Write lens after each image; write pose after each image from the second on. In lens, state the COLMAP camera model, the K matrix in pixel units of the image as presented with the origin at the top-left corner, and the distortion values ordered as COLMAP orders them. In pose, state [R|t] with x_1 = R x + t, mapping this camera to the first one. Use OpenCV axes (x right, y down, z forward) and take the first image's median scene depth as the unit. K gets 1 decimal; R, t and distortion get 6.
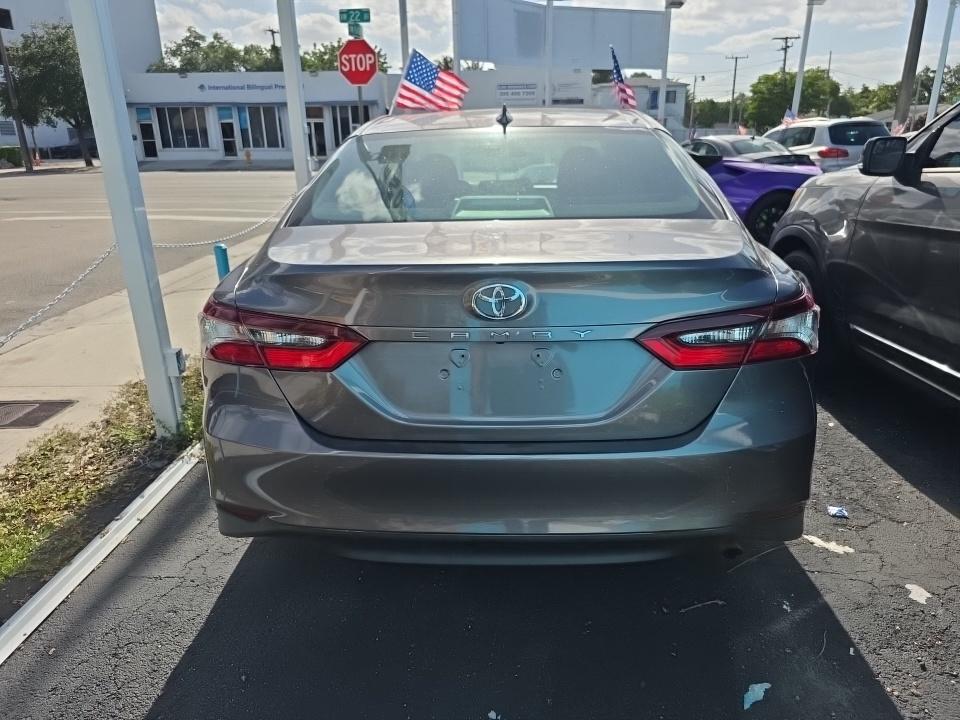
lens RADIAL K [[641.2, 0, 483.4], [0, 641.2, 369.6], [0, 0, 1]] dist [0.004584, 0.001339]
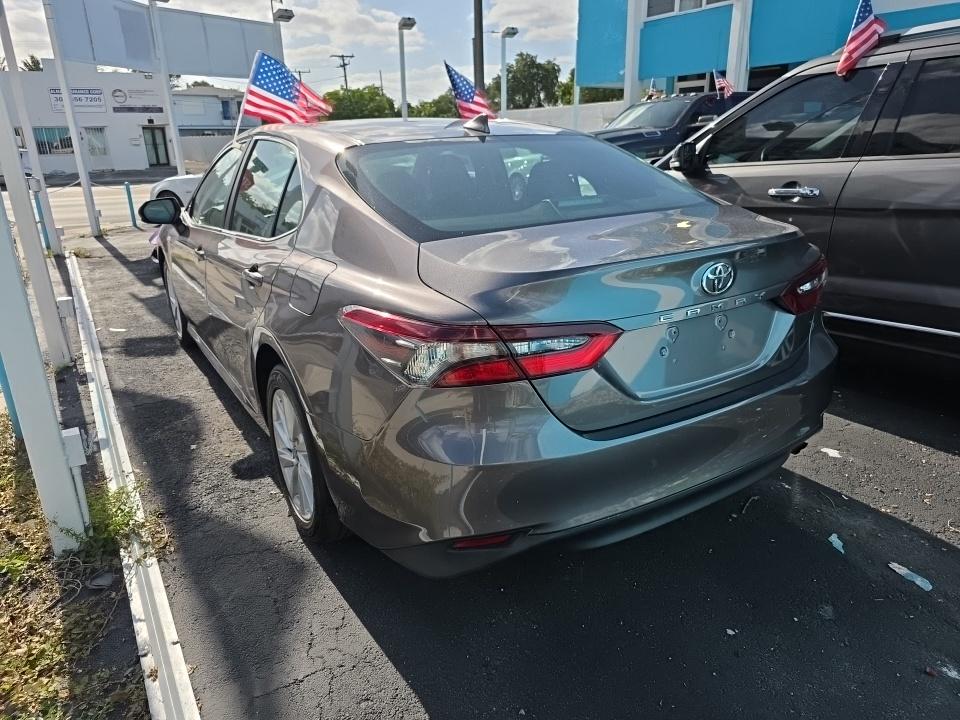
lens RADIAL K [[643.1, 0, 480.0], [0, 643.1, 360.0], [0, 0, 1]] dist [0.006604, -0.001333]
pose [[0.830373, -0.184404, 0.525810, -0.483173], [0.199519, 0.979482, 0.028422, -0.038818], [-0.520262, 0.081308, 0.850127, 0.106872]]
